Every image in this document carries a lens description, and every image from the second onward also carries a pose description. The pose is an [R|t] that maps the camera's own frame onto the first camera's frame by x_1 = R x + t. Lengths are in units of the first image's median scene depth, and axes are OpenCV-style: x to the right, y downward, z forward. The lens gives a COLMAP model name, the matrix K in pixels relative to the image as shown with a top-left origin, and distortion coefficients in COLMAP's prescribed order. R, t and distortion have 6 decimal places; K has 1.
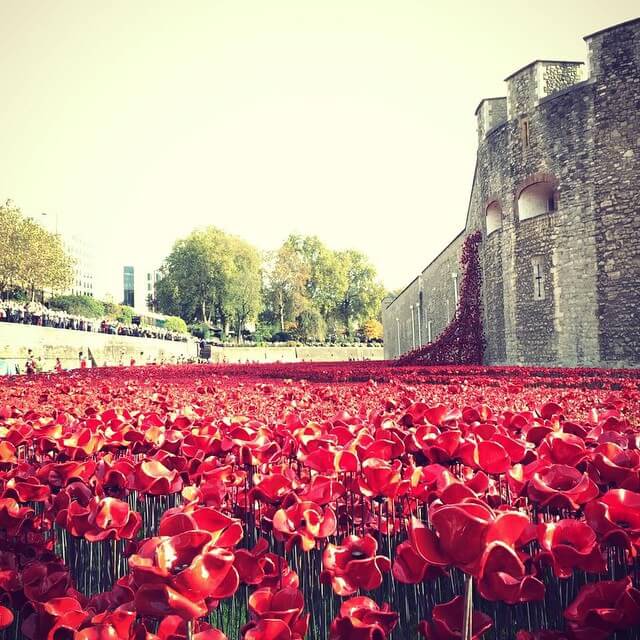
lens RADIAL K [[691.3, 0, 320.0], [0, 691.3, 320.0], [0, 0, 1]] dist [0.055378, -0.018613]
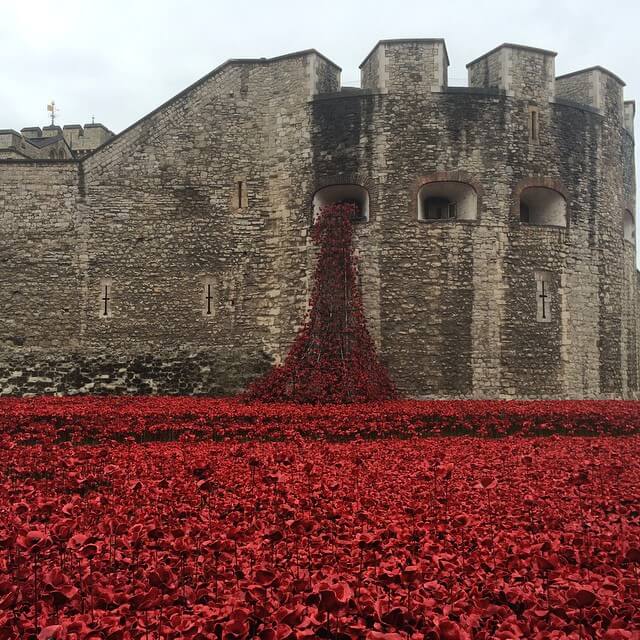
lens RADIAL K [[691.3, 0, 320.0], [0, 691.3, 320.0], [0, 0, 1]] dist [0.055378, -0.018613]
pose [[0.047396, 0.101801, 0.993675, -0.562780], [-0.058599, 0.993363, -0.098974, 0.071585], [-0.997156, -0.053537, 0.053046, 1.257211]]
